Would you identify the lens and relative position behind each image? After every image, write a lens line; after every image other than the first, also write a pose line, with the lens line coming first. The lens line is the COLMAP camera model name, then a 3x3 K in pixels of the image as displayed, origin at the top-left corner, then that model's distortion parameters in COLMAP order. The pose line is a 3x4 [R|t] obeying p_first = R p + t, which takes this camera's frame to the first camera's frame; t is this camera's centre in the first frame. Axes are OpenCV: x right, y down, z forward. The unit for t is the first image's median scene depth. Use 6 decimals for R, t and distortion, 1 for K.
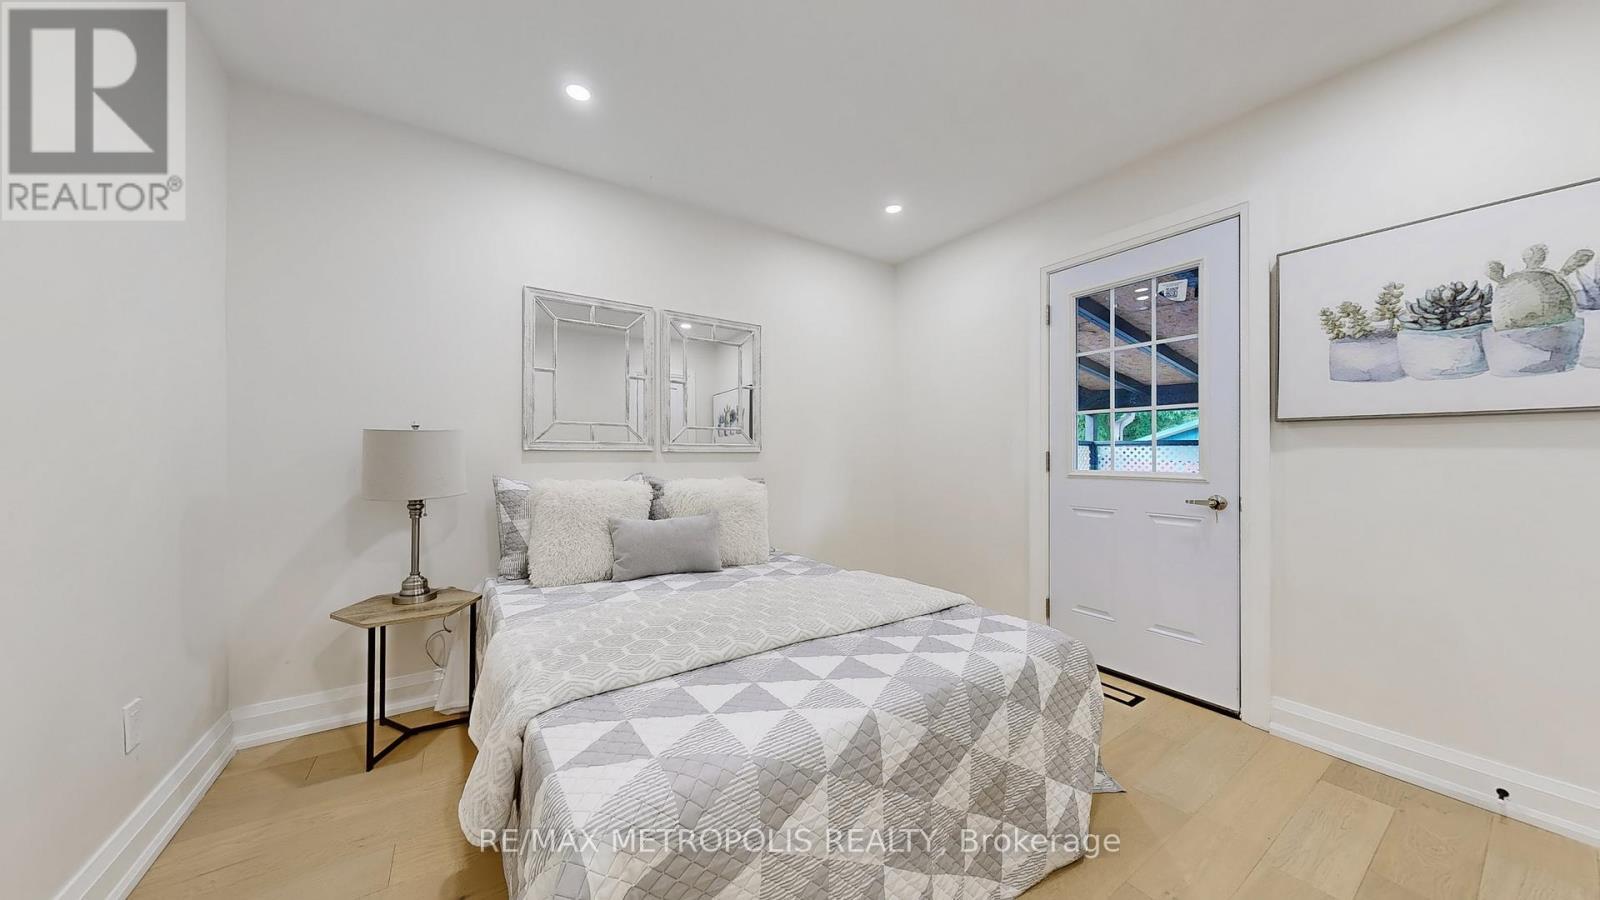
lens RADIAL K [[591.4, 0, 780.9], [0, 591.4, 452.5], [0, 0, 1]] dist [-0.000934, -0.000177]
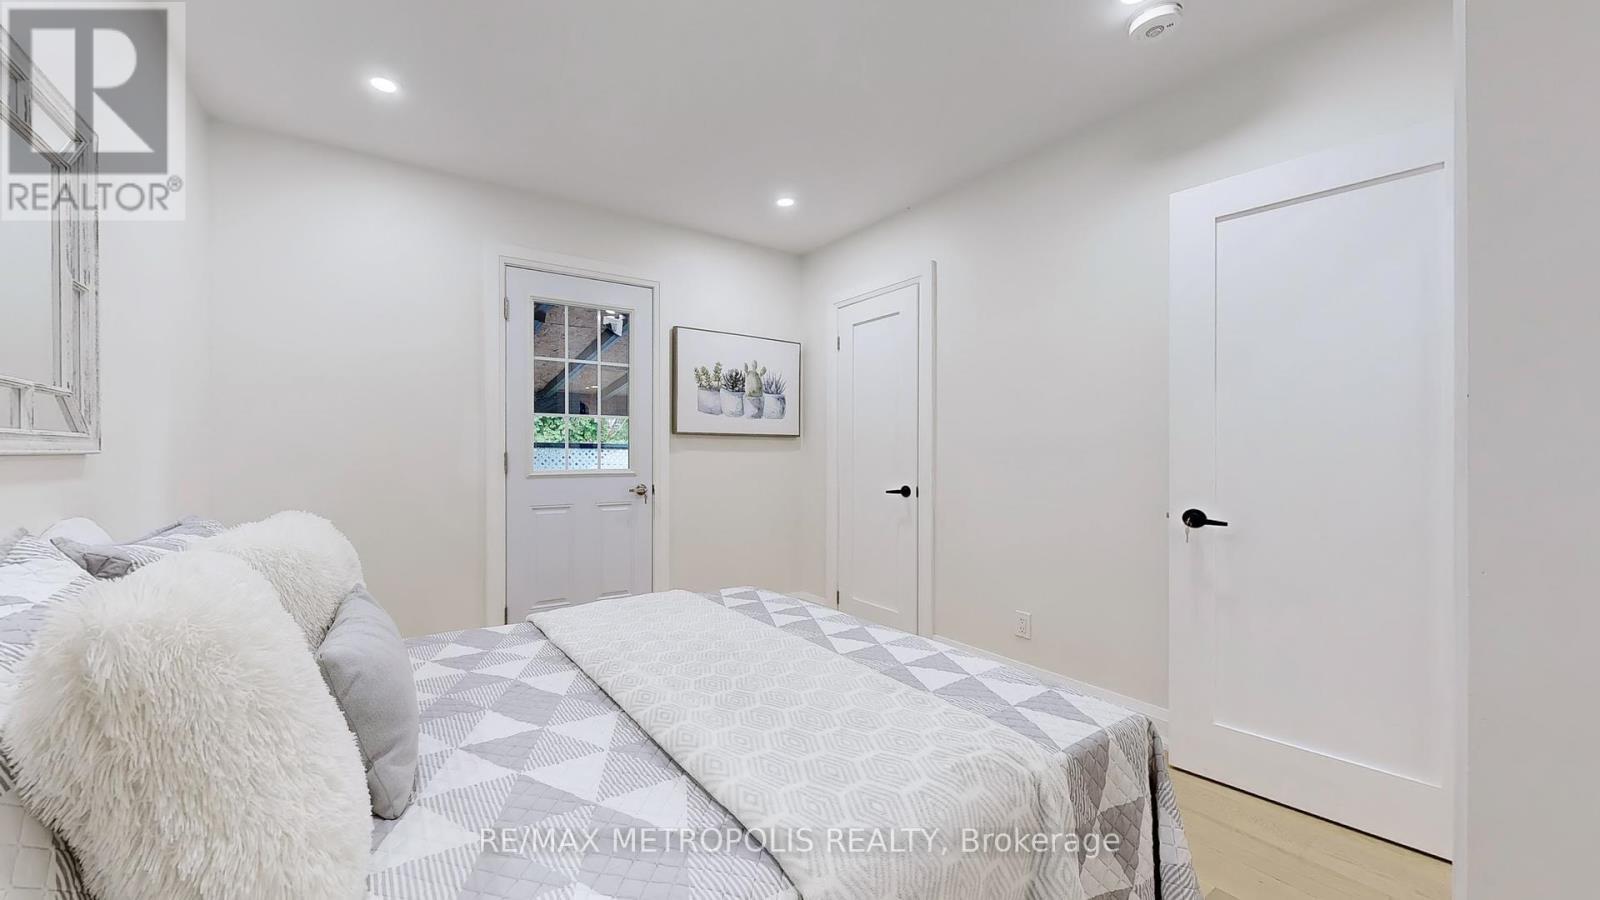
lens RADIAL K [[591.4, 0, 780.9], [0, 591.4, 452.5], [0, 0, 1]] dist [-0.000934, -0.000177]
pose [[-0.110023, 0.003134, 0.993924, -0.788773], [-0.001770, 0.999993, -0.003349, 0.001588], [-0.993927, -0.002128, -0.110017, 0.967408]]
